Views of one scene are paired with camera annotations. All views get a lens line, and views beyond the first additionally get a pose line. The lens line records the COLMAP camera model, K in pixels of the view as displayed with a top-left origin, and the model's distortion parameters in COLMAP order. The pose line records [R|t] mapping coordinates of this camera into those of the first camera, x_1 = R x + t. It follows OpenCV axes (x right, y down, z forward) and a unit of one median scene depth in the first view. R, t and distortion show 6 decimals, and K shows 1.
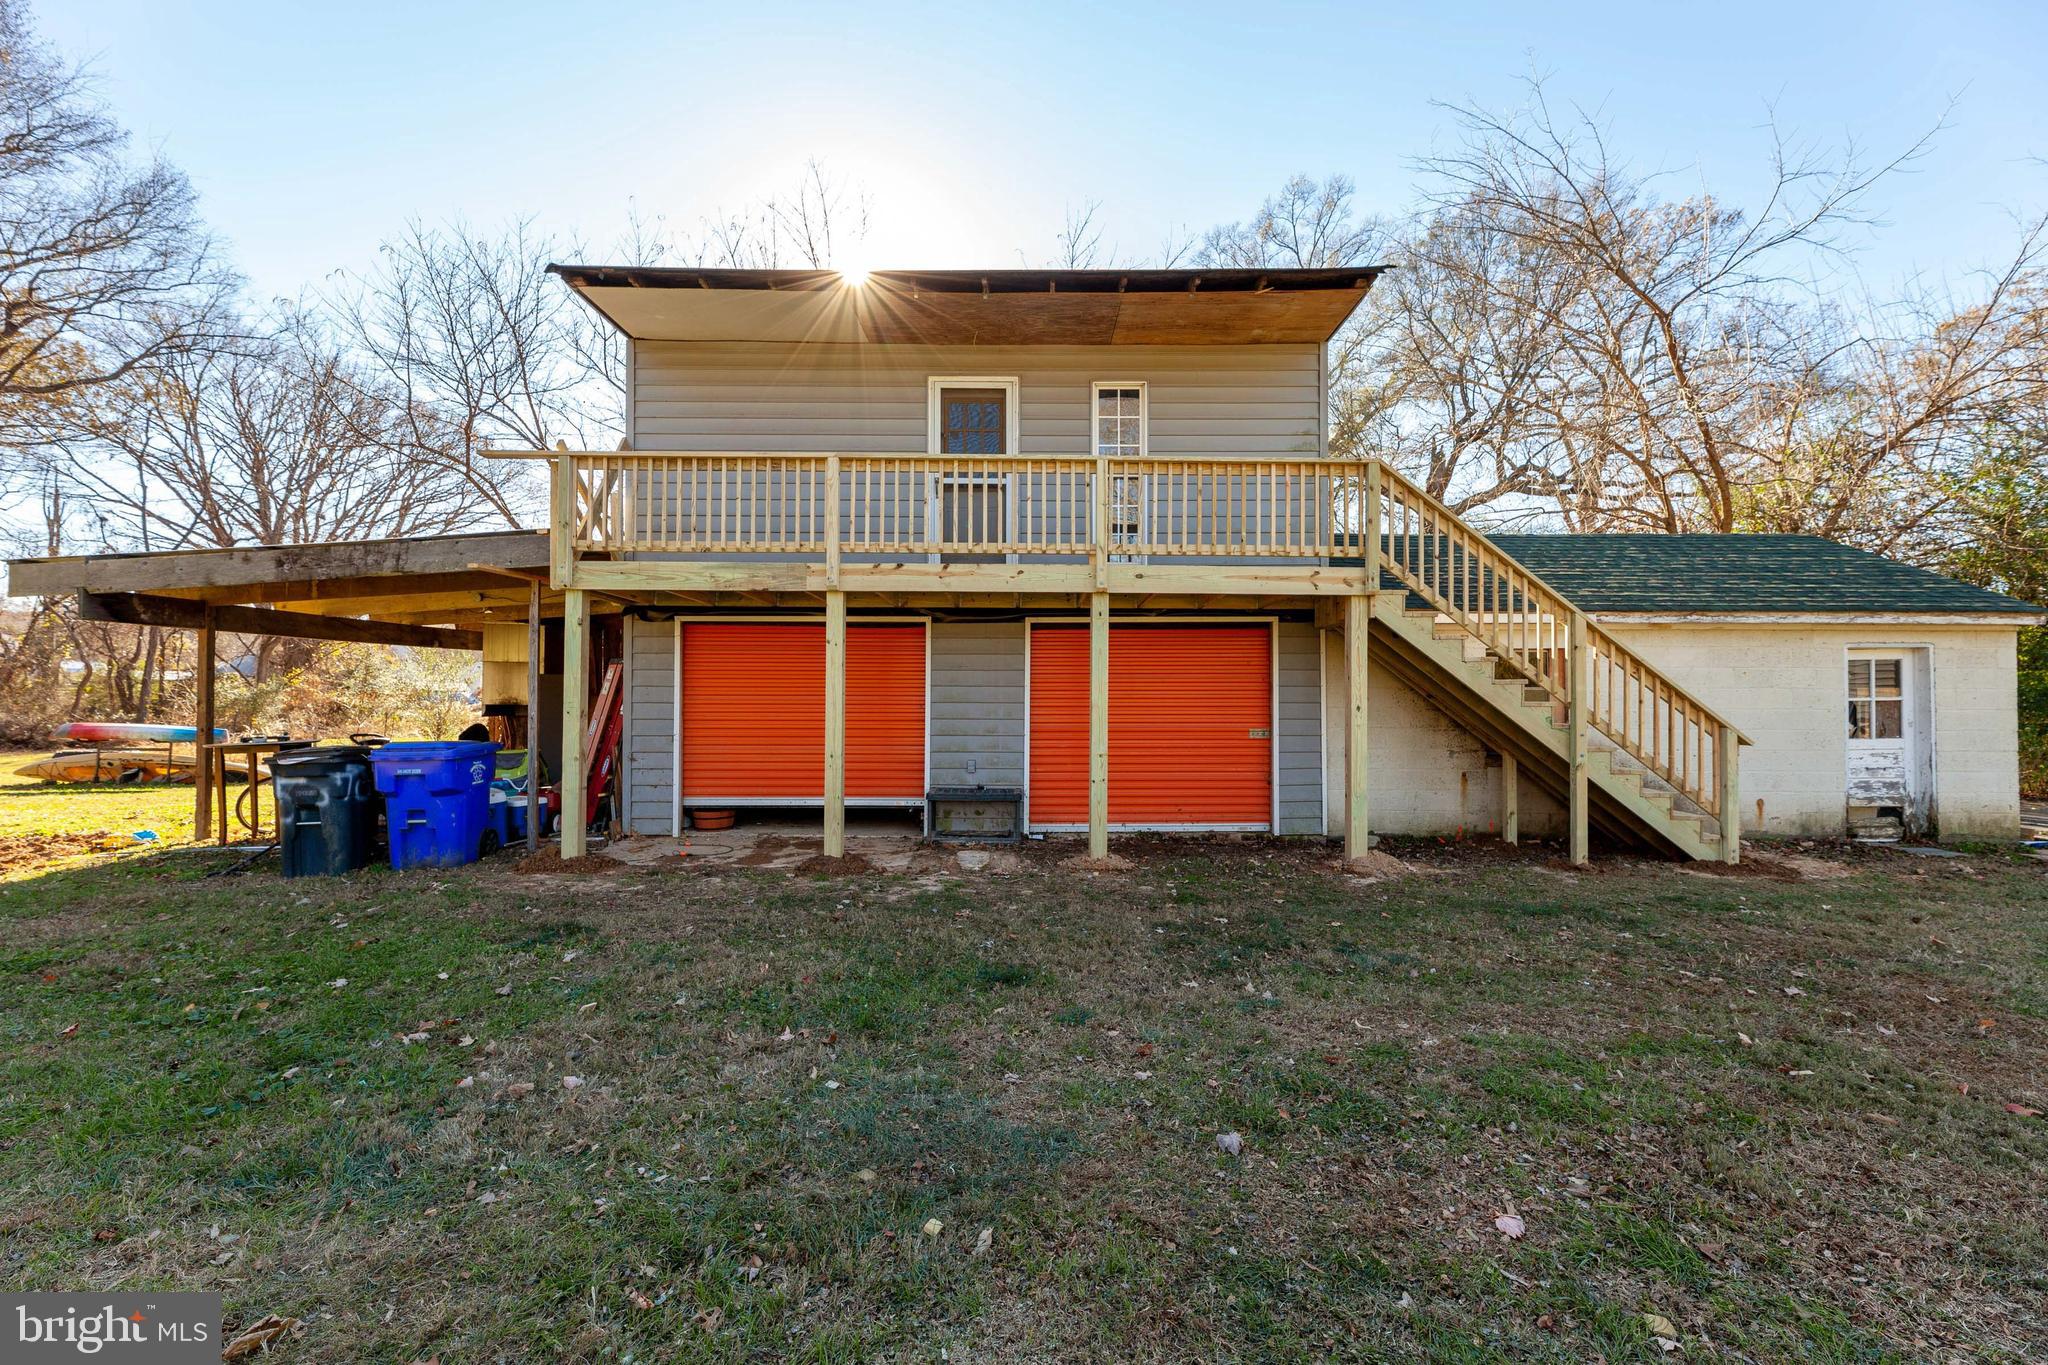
lens RADIAL K [[835.8, 0, 1024.0], [0, 835.8, 682.5], [0, 0, 1]] dist [0.002109, 0.000624]
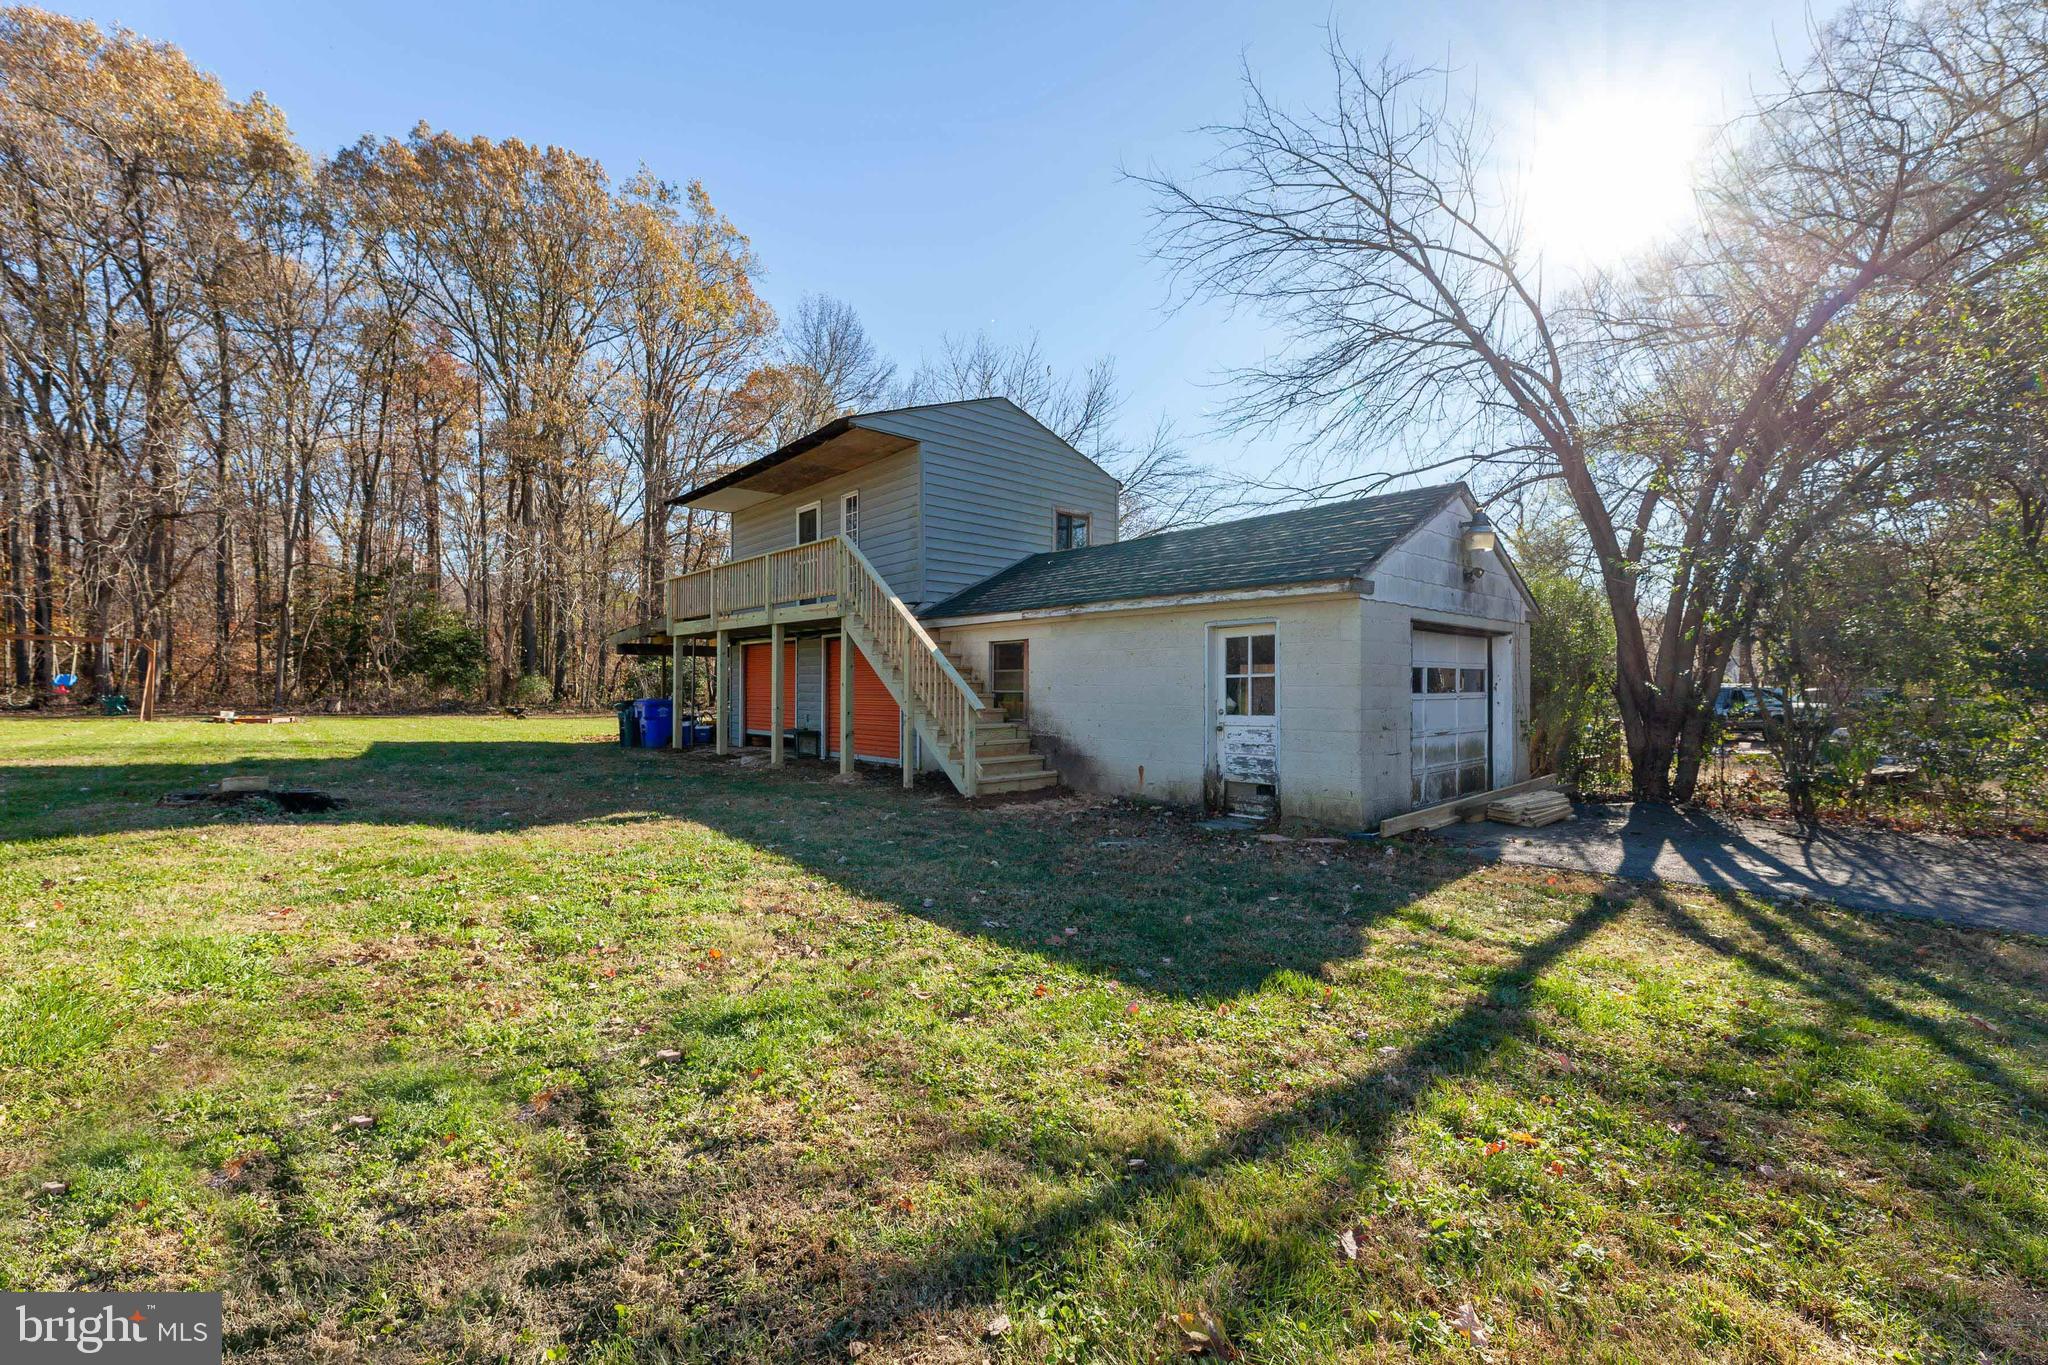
lens RADIAL K [[835.8, 0, 1024.0], [0, 835.8, 682.5], [0, 0, 1]] dist [0.002109, 0.000624]
pose [[0.657828, -0.001280, -0.753167, 1.596242], [0.022152, 0.999599, 0.017650, 0.004332], [0.752842, -0.028295, 0.657593, 0.144940]]
